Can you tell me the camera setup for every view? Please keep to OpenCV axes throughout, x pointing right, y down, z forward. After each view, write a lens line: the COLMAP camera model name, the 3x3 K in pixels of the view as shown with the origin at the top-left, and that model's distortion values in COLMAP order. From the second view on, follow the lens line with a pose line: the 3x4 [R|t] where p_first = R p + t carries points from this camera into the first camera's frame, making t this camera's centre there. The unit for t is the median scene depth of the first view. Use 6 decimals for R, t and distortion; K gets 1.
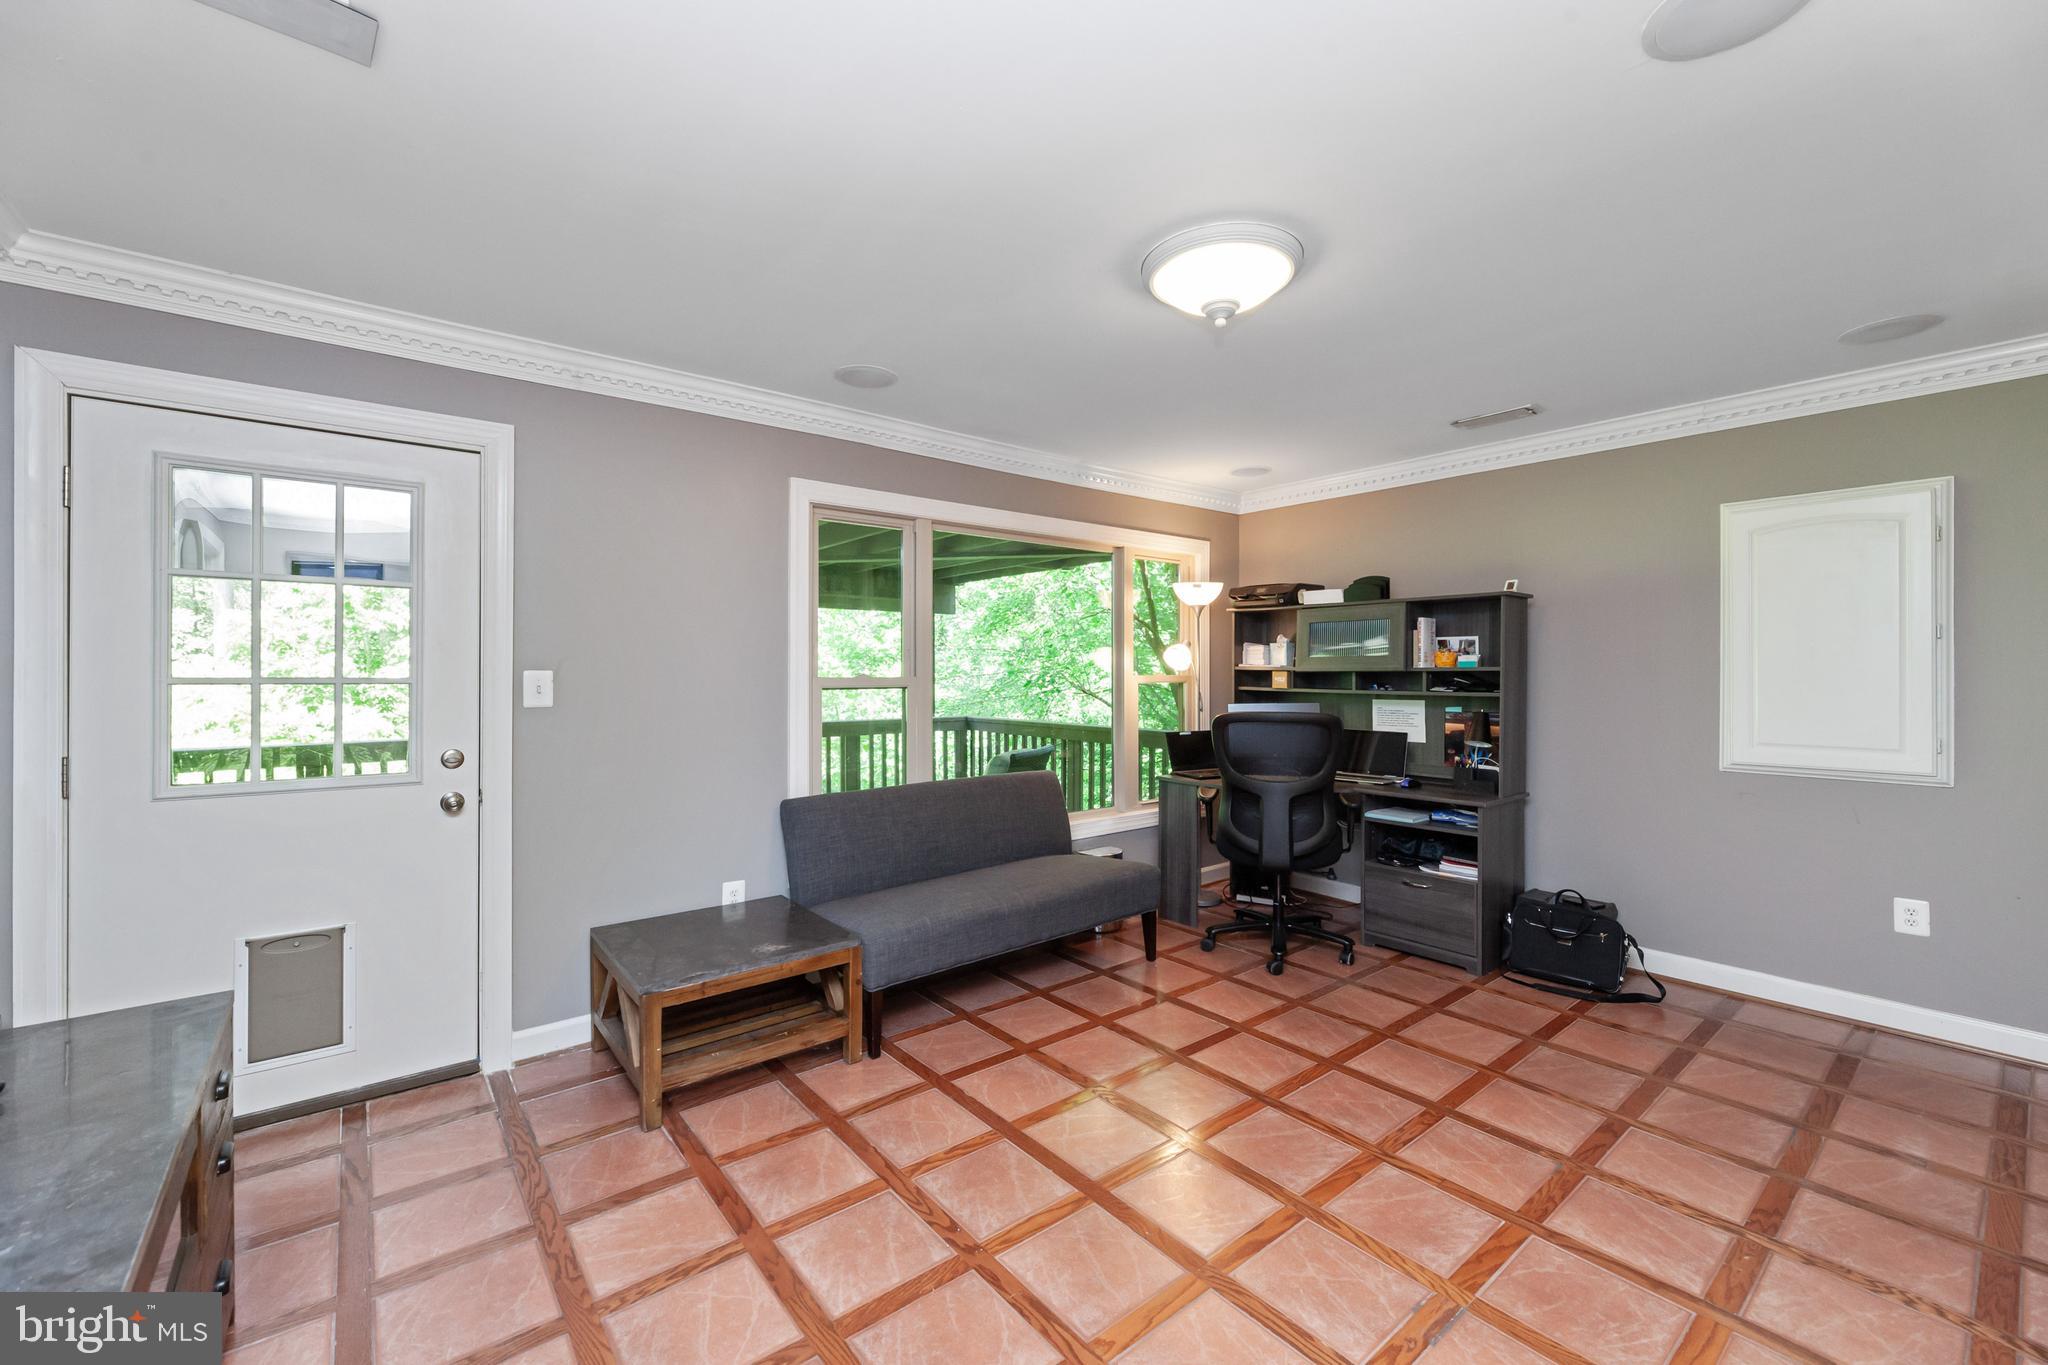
lens RADIAL K [[825.2, 0, 1027.8], [0, 825.2, 674.2], [0, 0, 1]] dist [-0.000622, 0.000216]
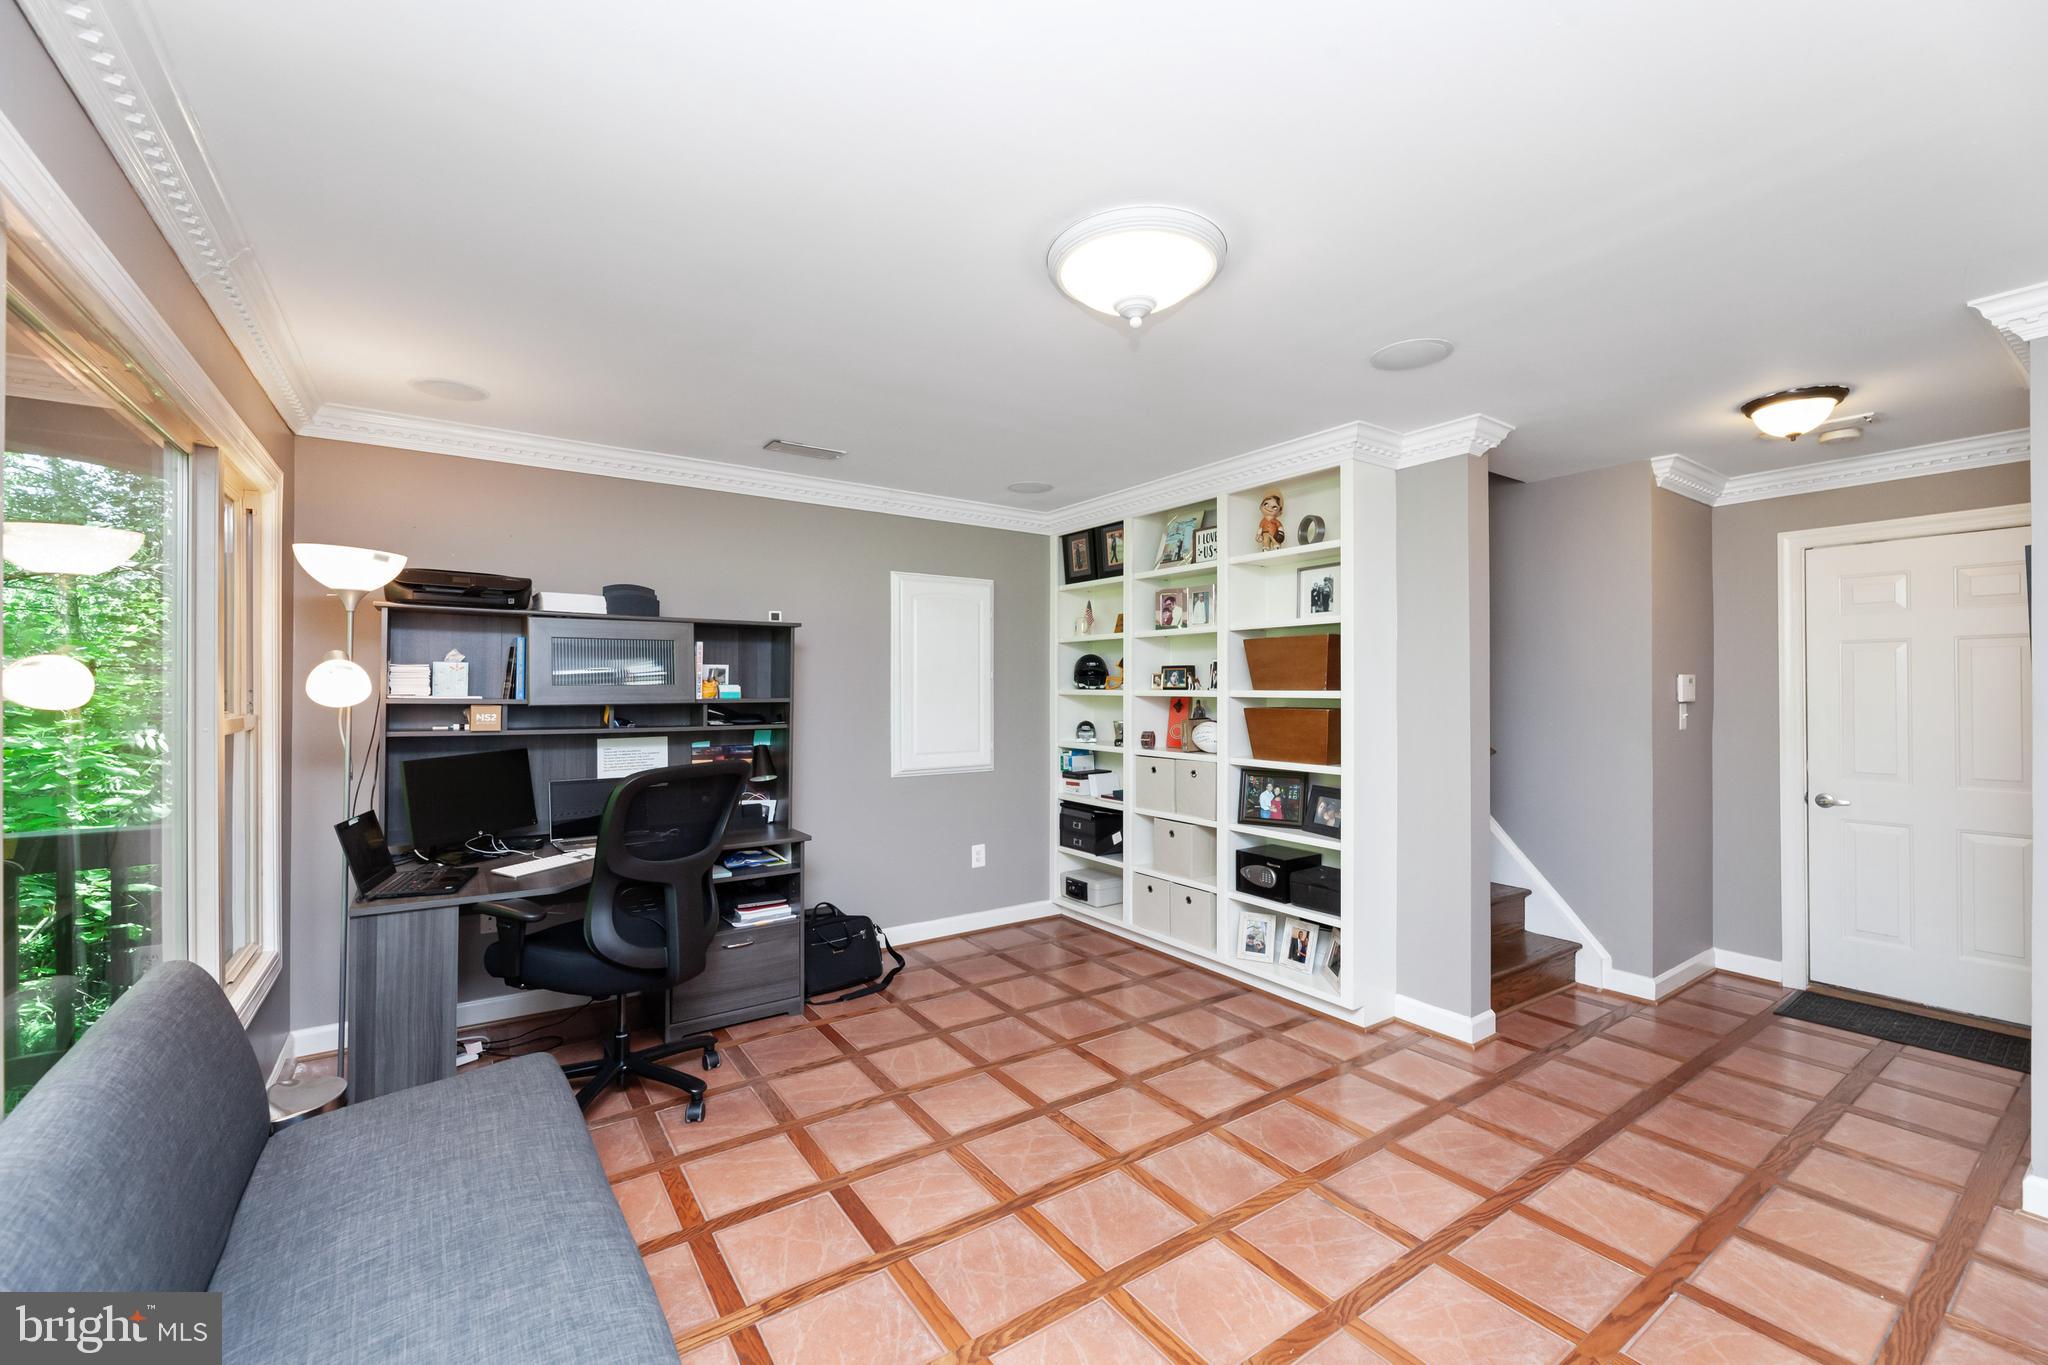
lens RADIAL K [[829.0, 0, 1020.9], [0, 829.0, 692.8], [0, 0, 1]] dist [-0.000129, 0.000035]
pose [[0.079923, -0.002554, 0.996798, -0.461715], [0.003148, 0.999992, 0.002310, -0.019321], [-0.996796, 0.002953, 0.079930, 0.737490]]
